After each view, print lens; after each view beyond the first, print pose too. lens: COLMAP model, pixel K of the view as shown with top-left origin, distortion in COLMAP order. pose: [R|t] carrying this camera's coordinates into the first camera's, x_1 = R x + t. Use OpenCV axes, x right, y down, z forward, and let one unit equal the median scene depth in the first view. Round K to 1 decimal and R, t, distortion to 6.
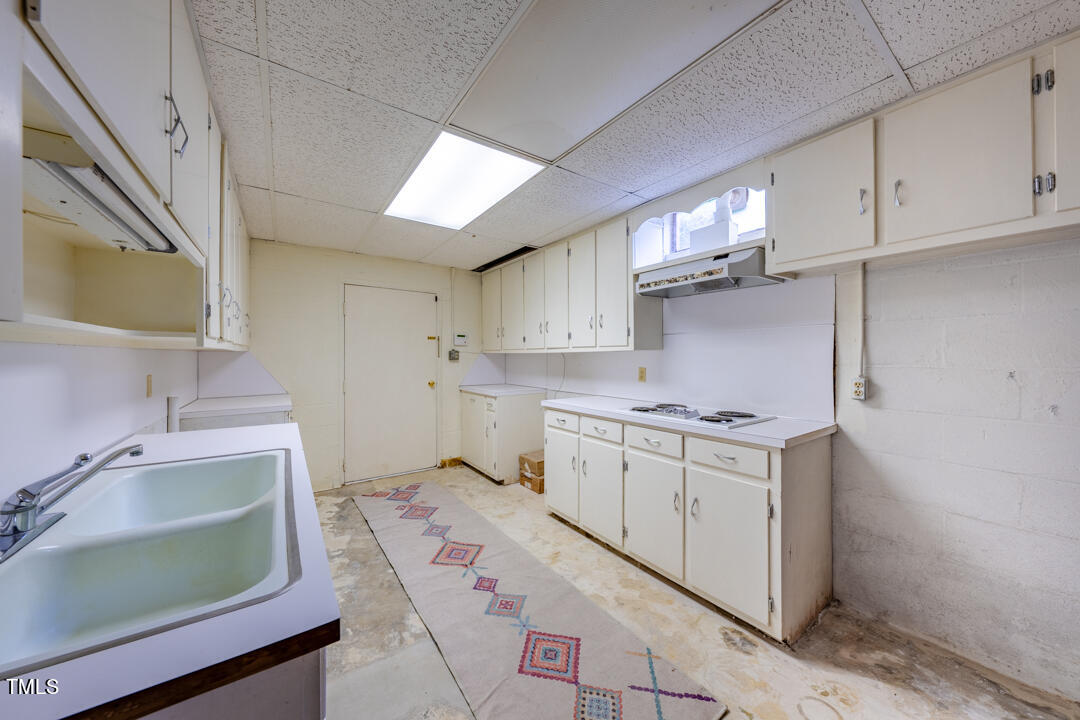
lens RADIAL K [[368.8, 0, 544.3], [0, 368.8, 356.7], [0, 0, 1]] dist [-0.003137, 0.000232]
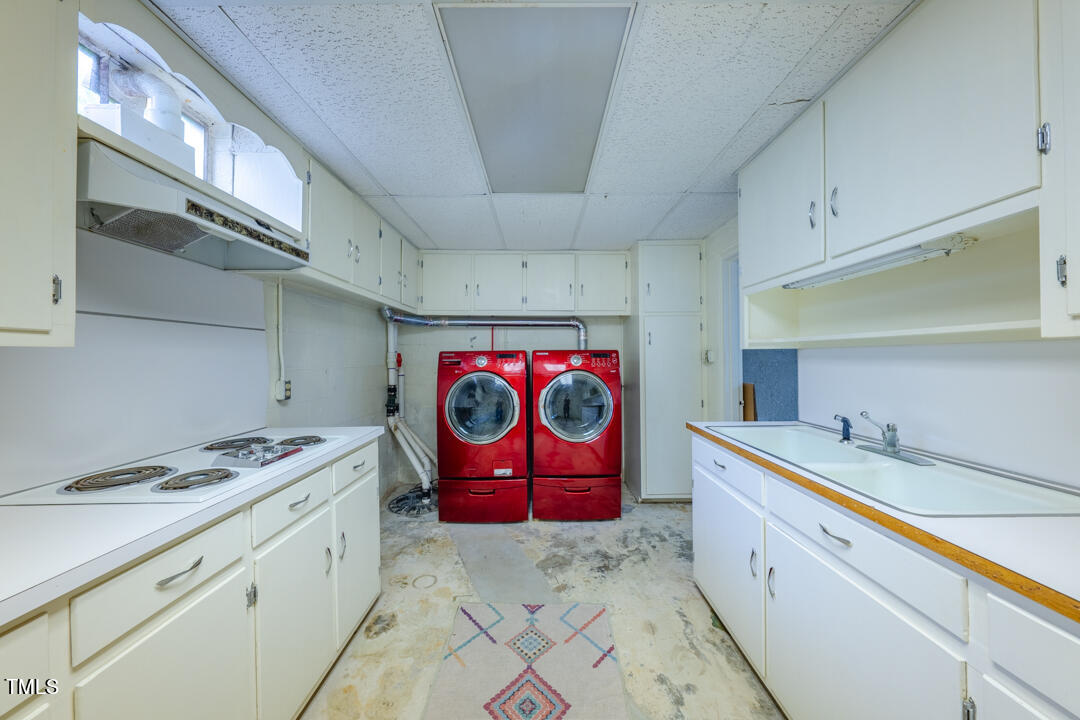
lens RADIAL K [[368.8, 0, 545.6], [0, 368.8, 359.8], [0, 0, 1]] dist [-0.003137, 0.000232]
pose [[-0.823859, 0.005737, 0.566766, -0.548643], [0.006985, 0.999976, 0.000031, -0.005555], [-0.566752, 0.003984, -0.823879, 1.804959]]
